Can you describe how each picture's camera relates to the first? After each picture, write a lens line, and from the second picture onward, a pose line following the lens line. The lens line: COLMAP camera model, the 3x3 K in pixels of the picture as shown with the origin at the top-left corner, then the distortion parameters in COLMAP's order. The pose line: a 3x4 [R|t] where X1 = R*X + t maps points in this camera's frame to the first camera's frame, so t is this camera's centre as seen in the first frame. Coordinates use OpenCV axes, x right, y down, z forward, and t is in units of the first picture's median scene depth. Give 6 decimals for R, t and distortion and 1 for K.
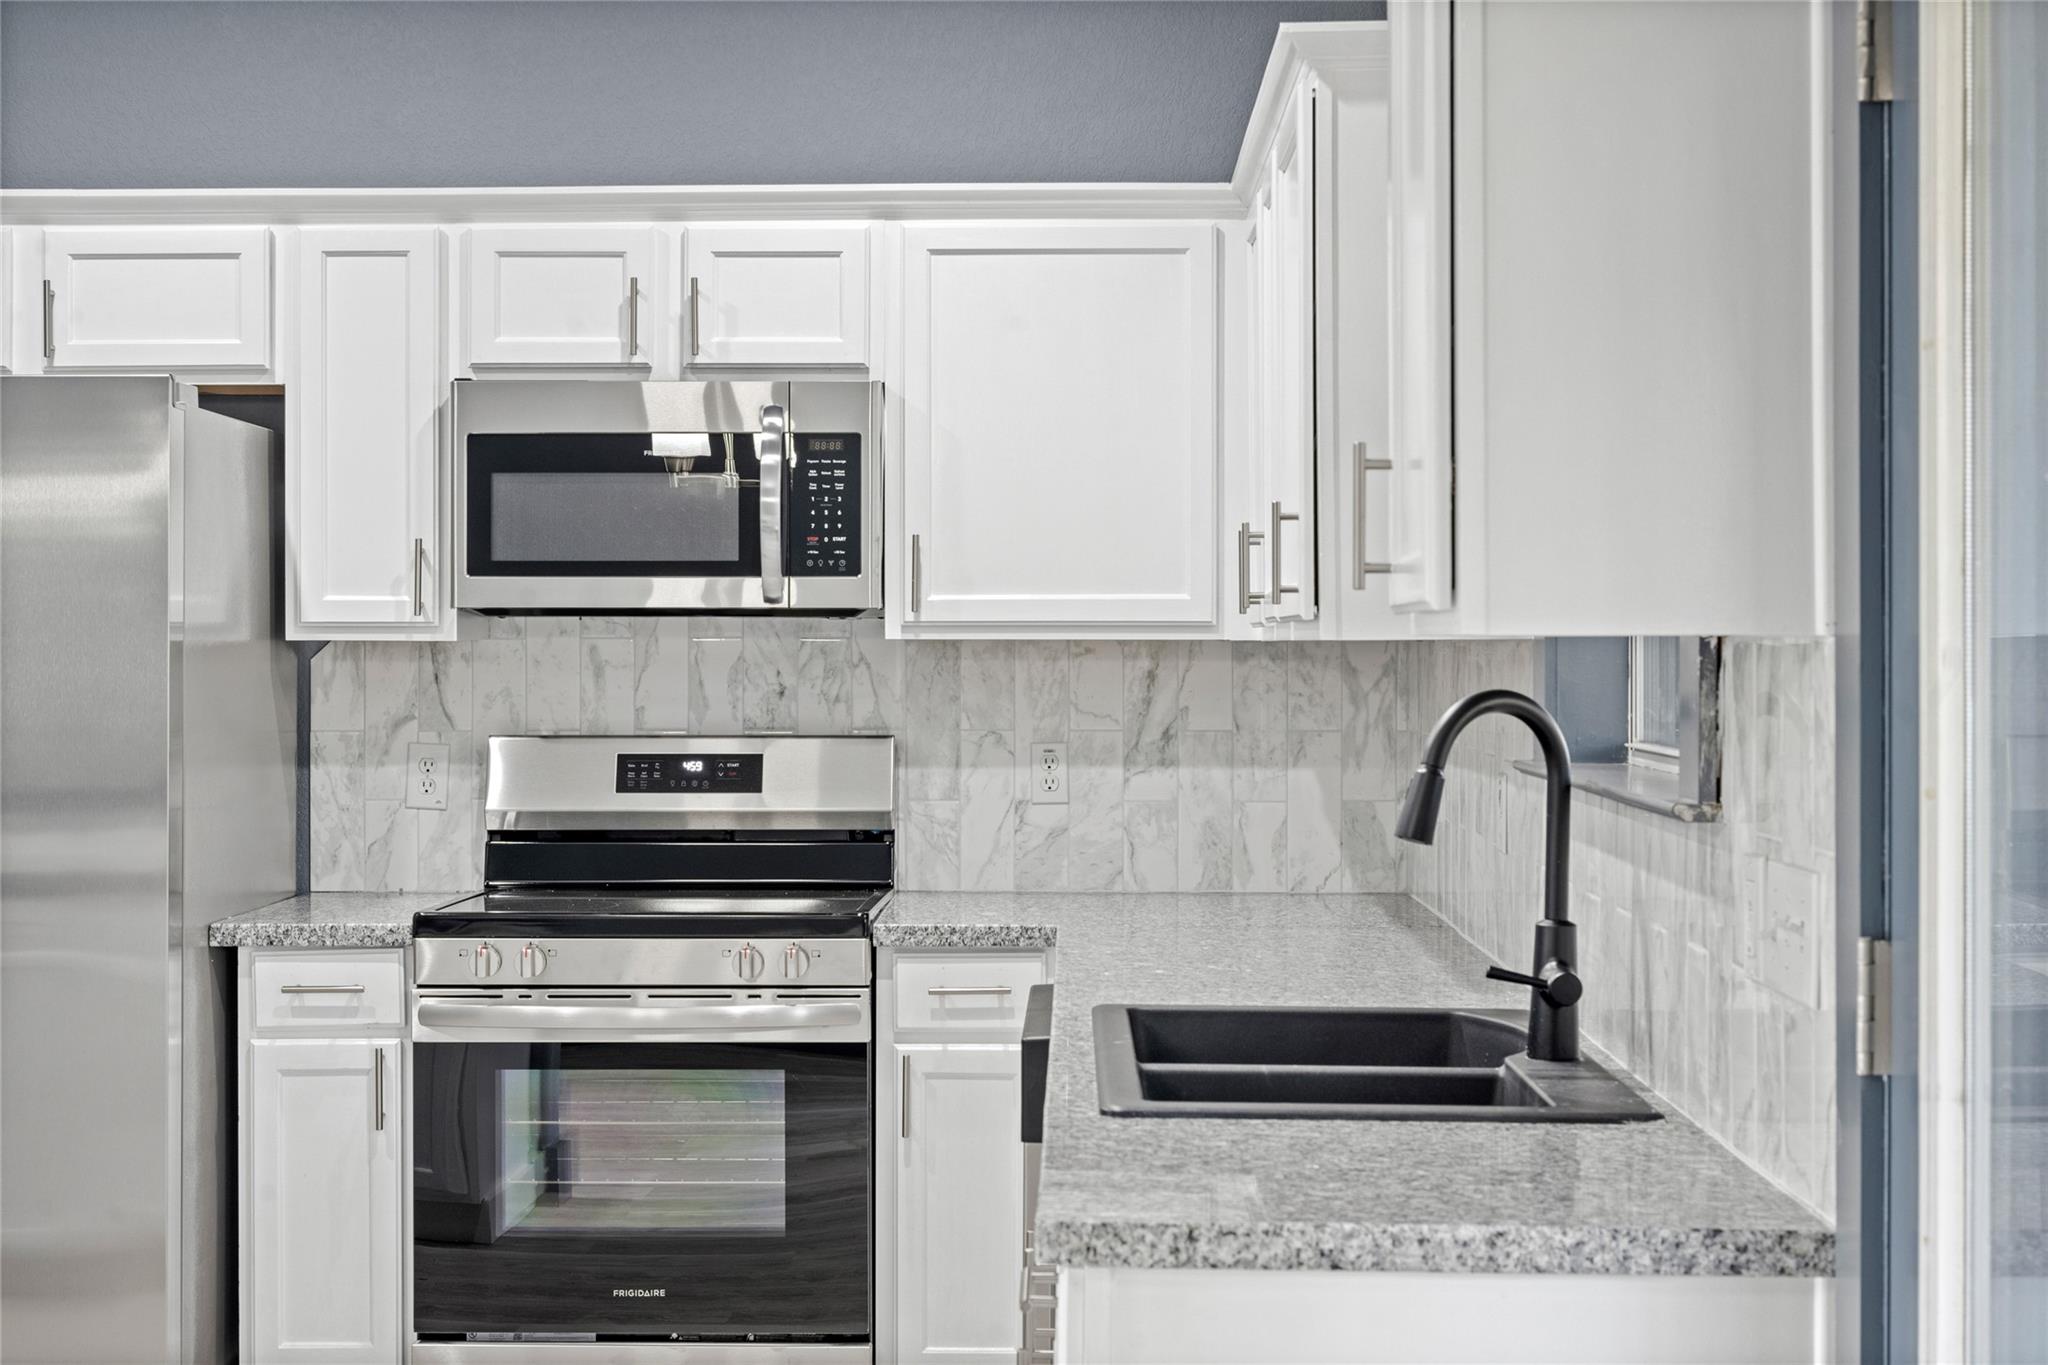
lens RADIAL K [[3011.3, 0, 1024.0], [0, 3011.3, 682.5], [0, 0, 1]] dist [-0.032459, -0.055052]
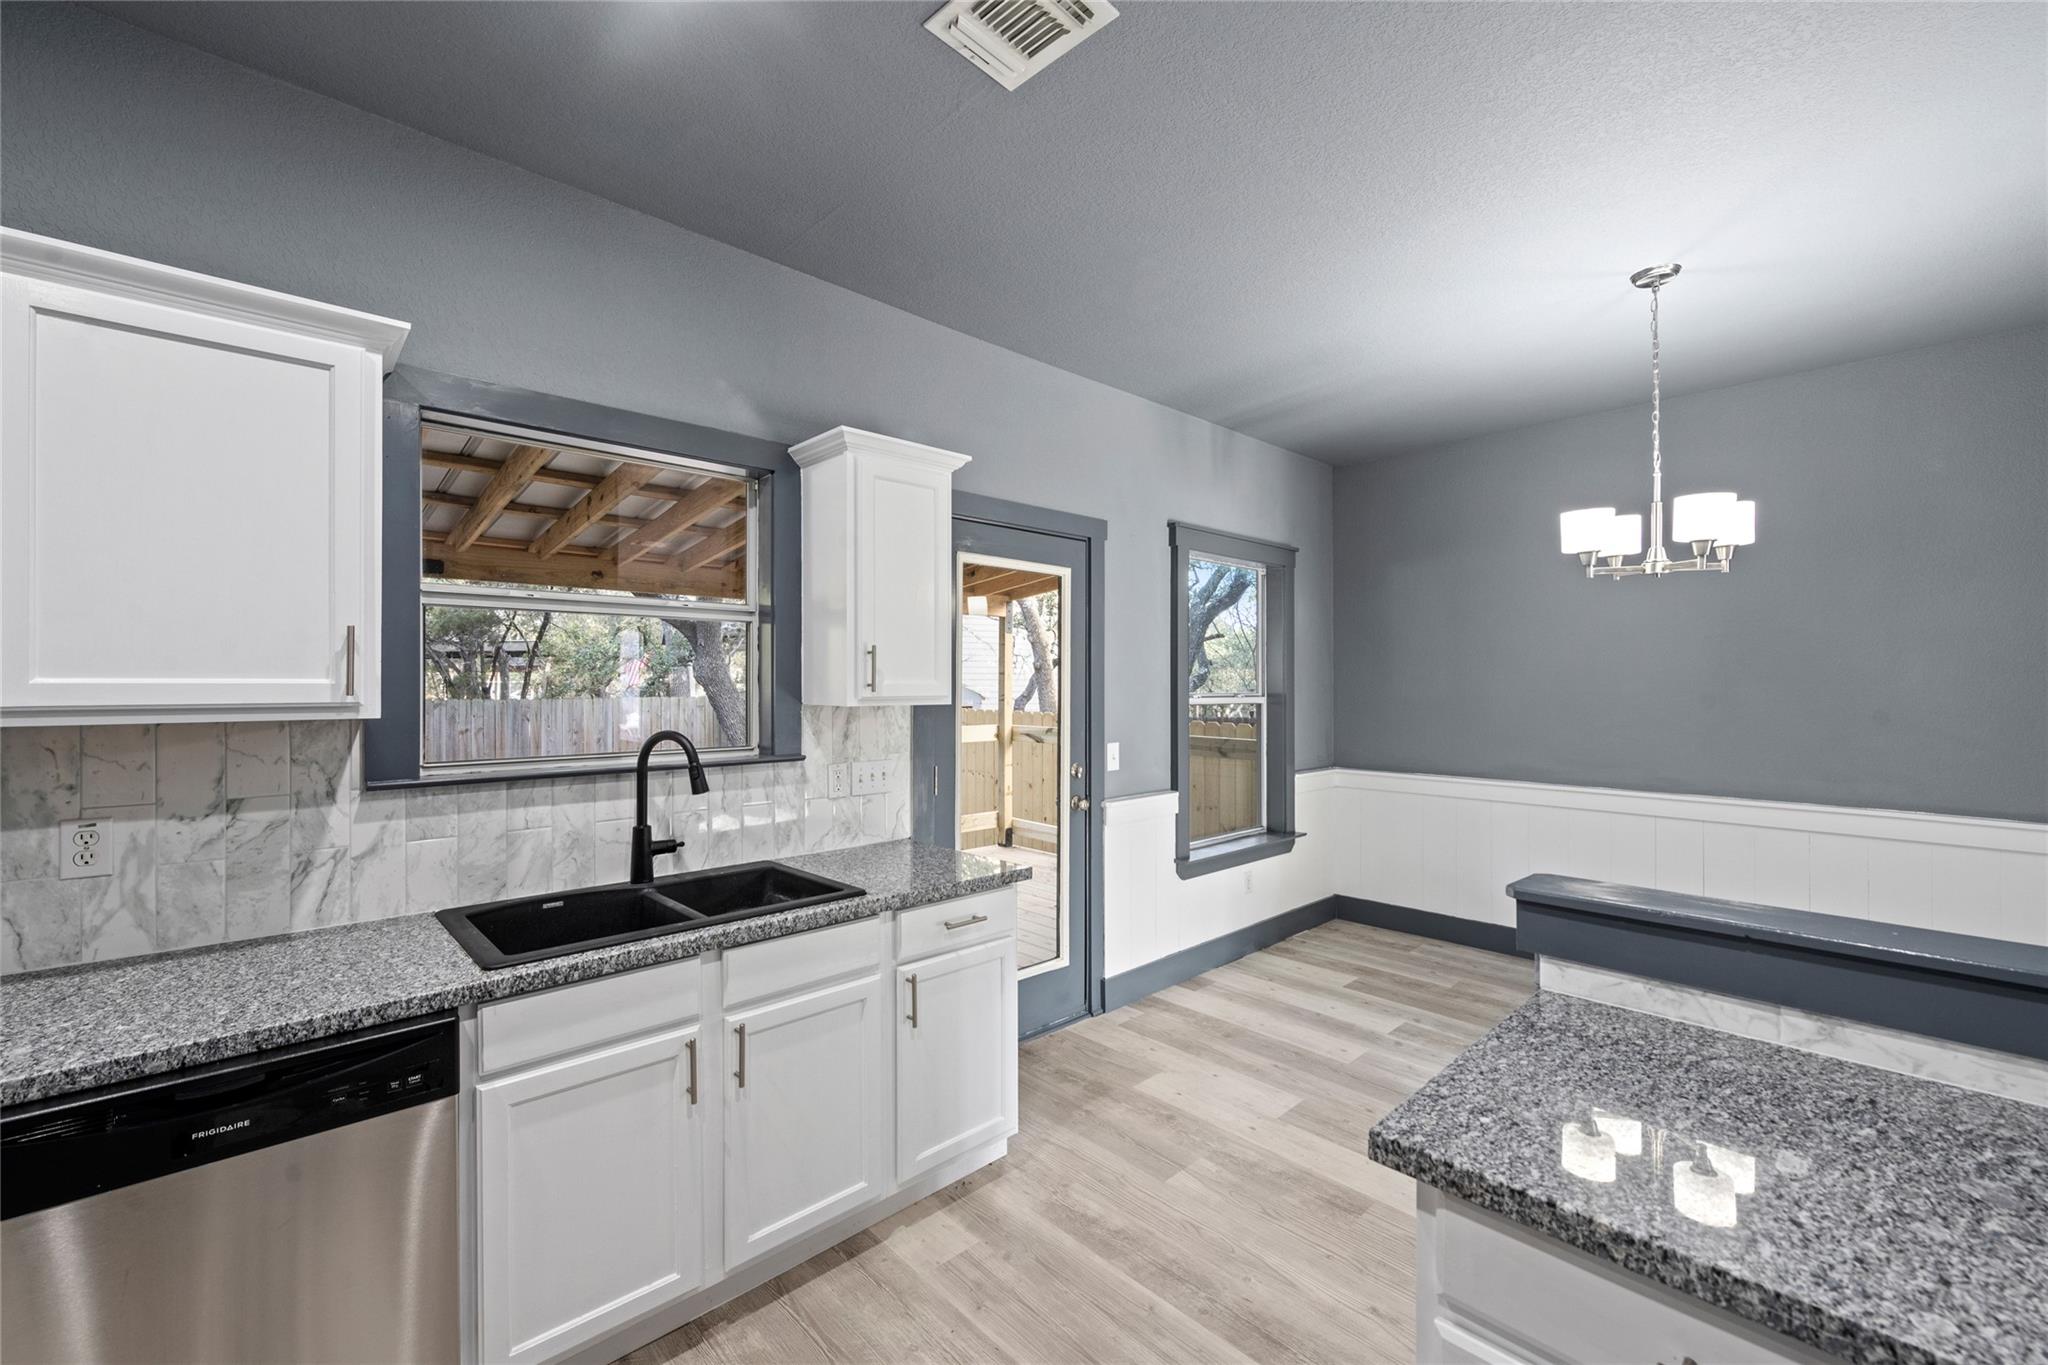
lens RADIAL K [[819.2, 0, 1022.7], [0, 819.2, 686.6], [0, 0, 1]] dist [0.002302, -0.004287]
pose [[-0.689062, -0.003501, 0.724694, -0.316056], [0.010419, 0.999837, 0.014737, -0.023835], [-0.724628, 0.017705, -0.688913, 0.764483]]
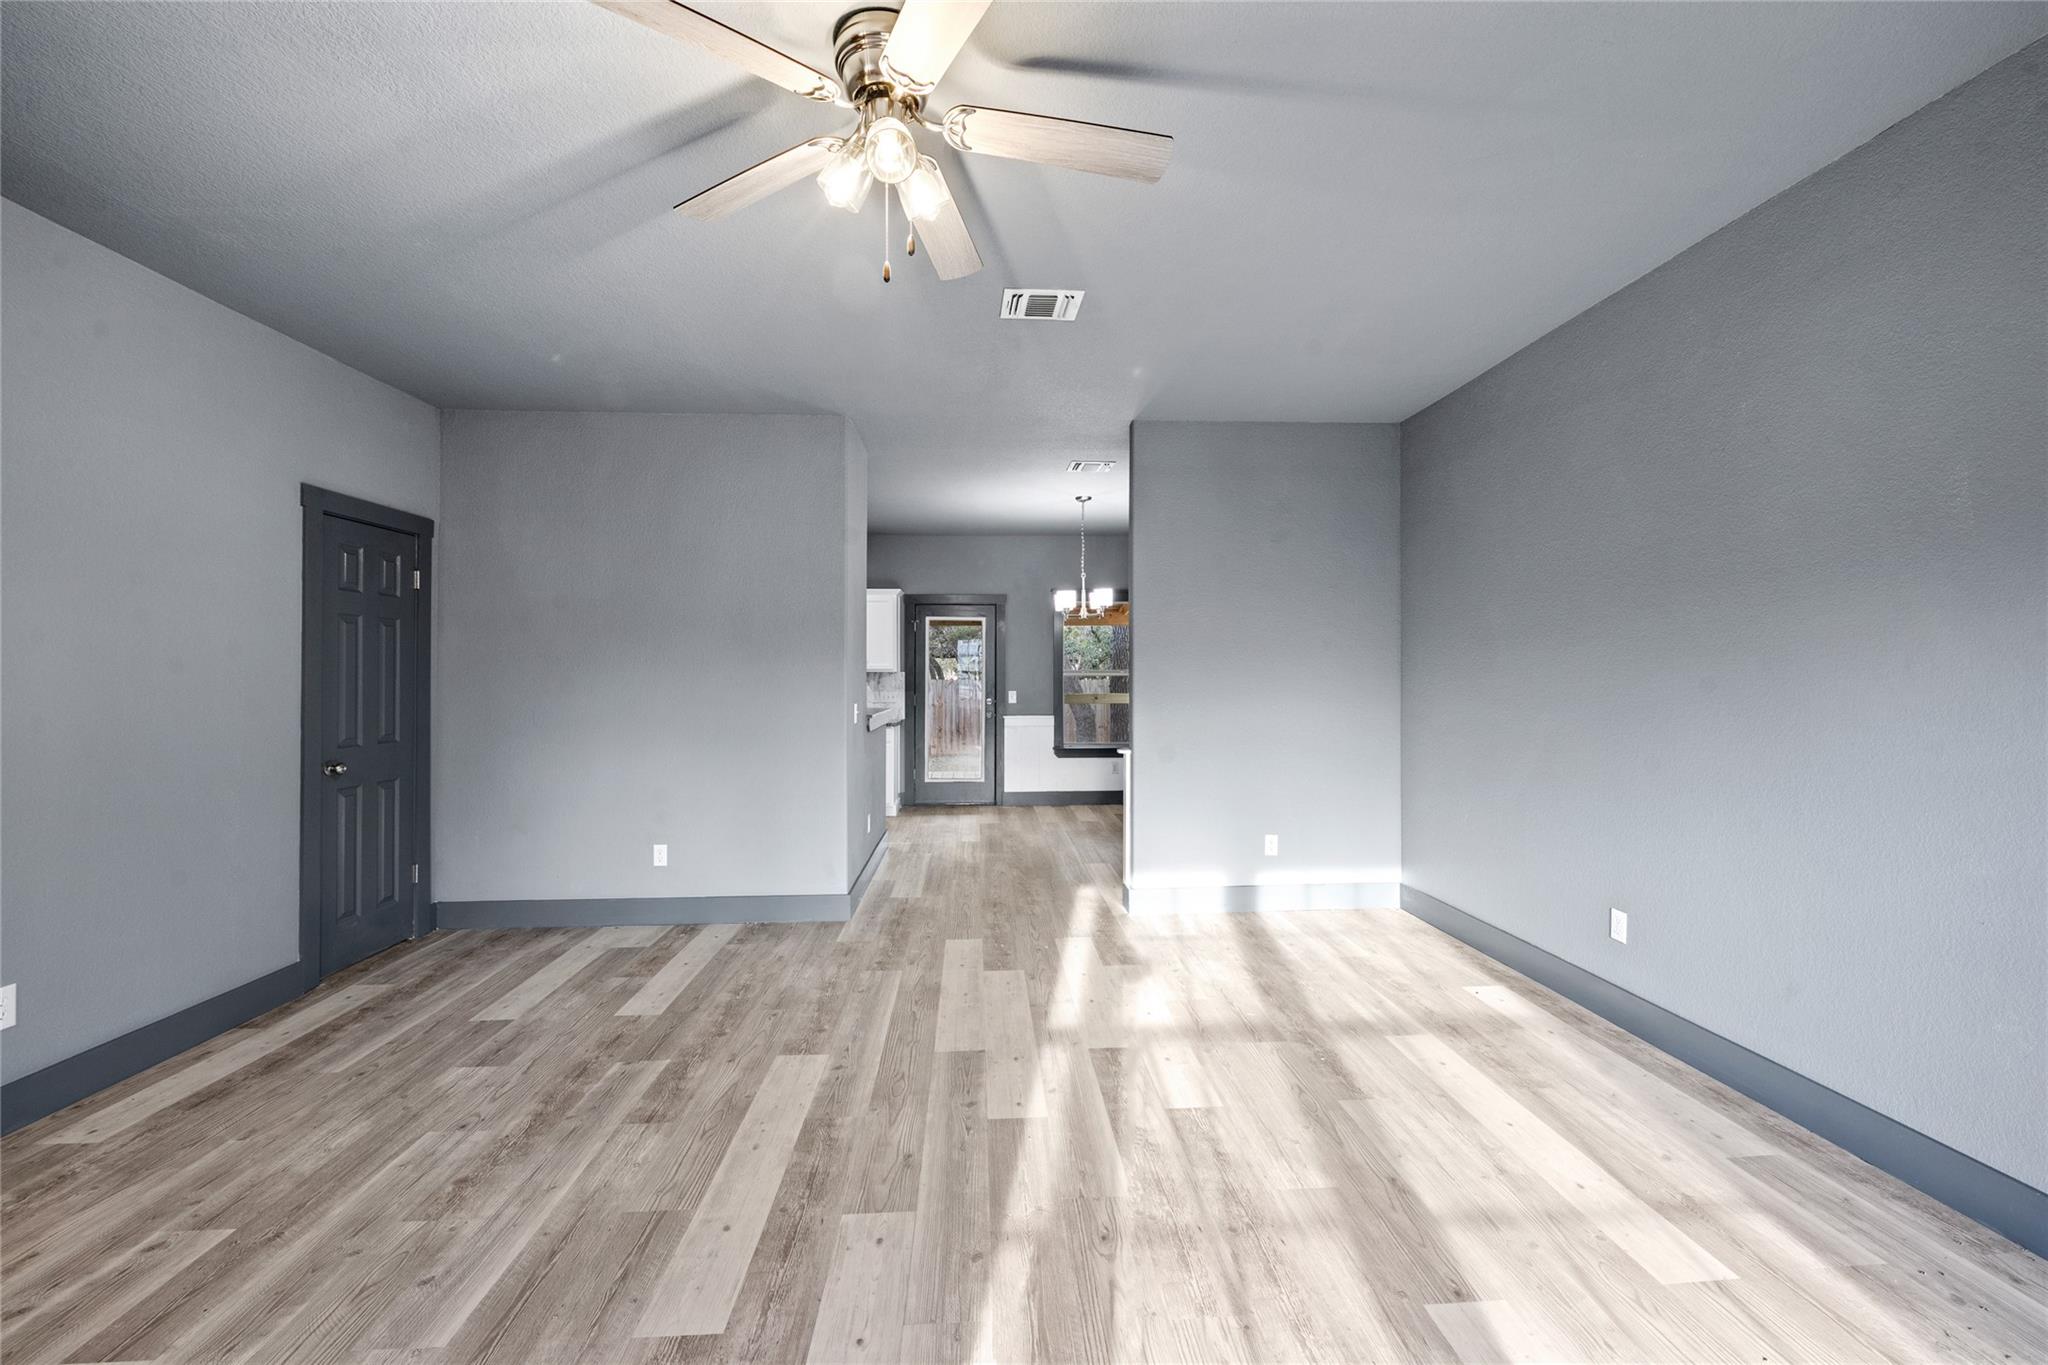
lens RADIAL K [[829.3, 0, 1018.3], [0, 829.3, 669.8], [0, 0, 1]] dist [-0.002654, -0.000838]
pose [[-0.059840, 0.004315, 0.998199, -1.431420], [0.015505, 0.999874, -0.003392, -0.001090], [-0.998088, 0.015274, -0.059900, 0.330251]]
